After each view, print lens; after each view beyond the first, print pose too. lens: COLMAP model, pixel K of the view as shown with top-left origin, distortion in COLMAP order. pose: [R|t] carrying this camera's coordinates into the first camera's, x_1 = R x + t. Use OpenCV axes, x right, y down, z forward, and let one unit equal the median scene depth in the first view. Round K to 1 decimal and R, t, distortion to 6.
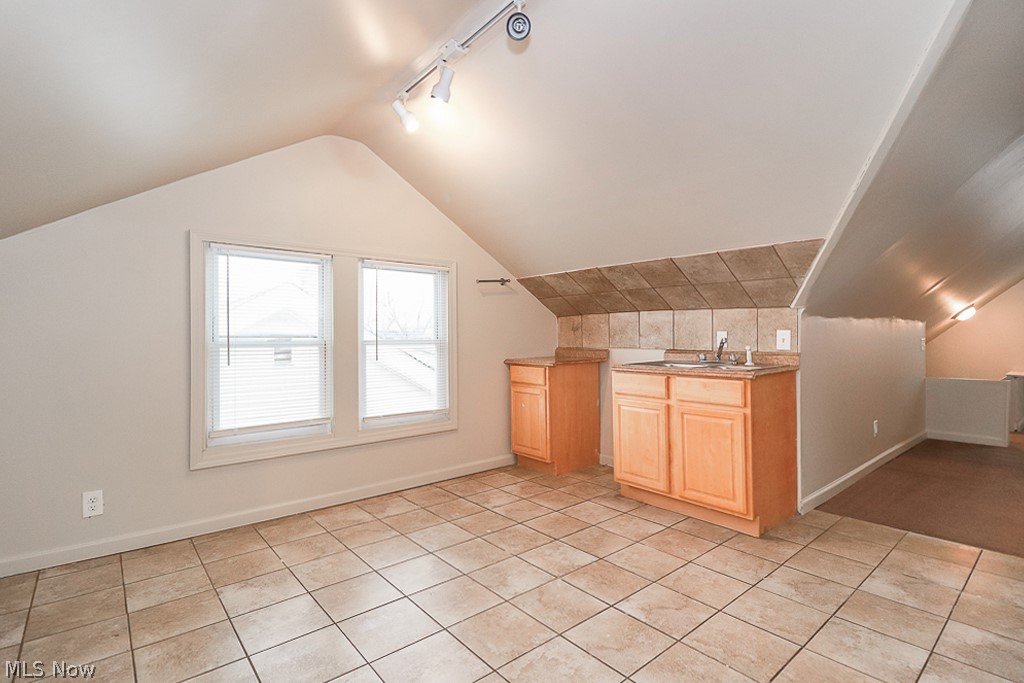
lens RADIAL K [[492.6, 0, 512.1], [0, 492.6, 330.9], [0, 0, 1]] dist [0.026282, -0.020264]
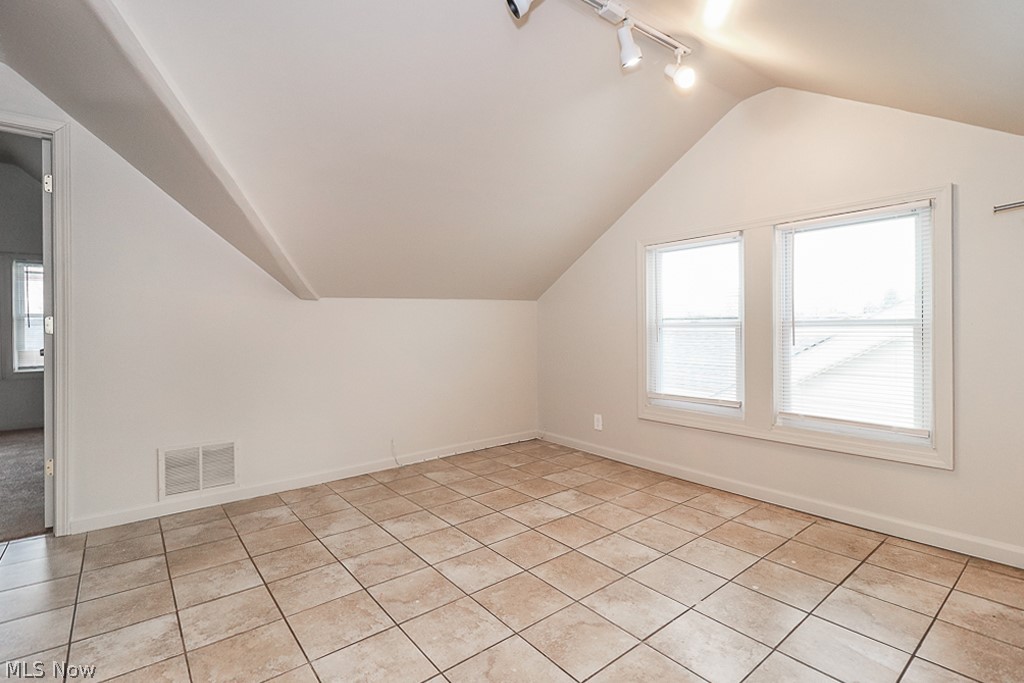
lens RADIAL K [[483.0, 0, 509.4], [0, 483.0, 327.6], [0, 0, 1]] dist [0.024025, -0.017050]
pose [[-0.033625, 0.007340, -0.999408, 0.598110], [0.023542, 0.999701, 0.006550, 0.015150], [0.999157, -0.023308, -0.033787, 0.609771]]
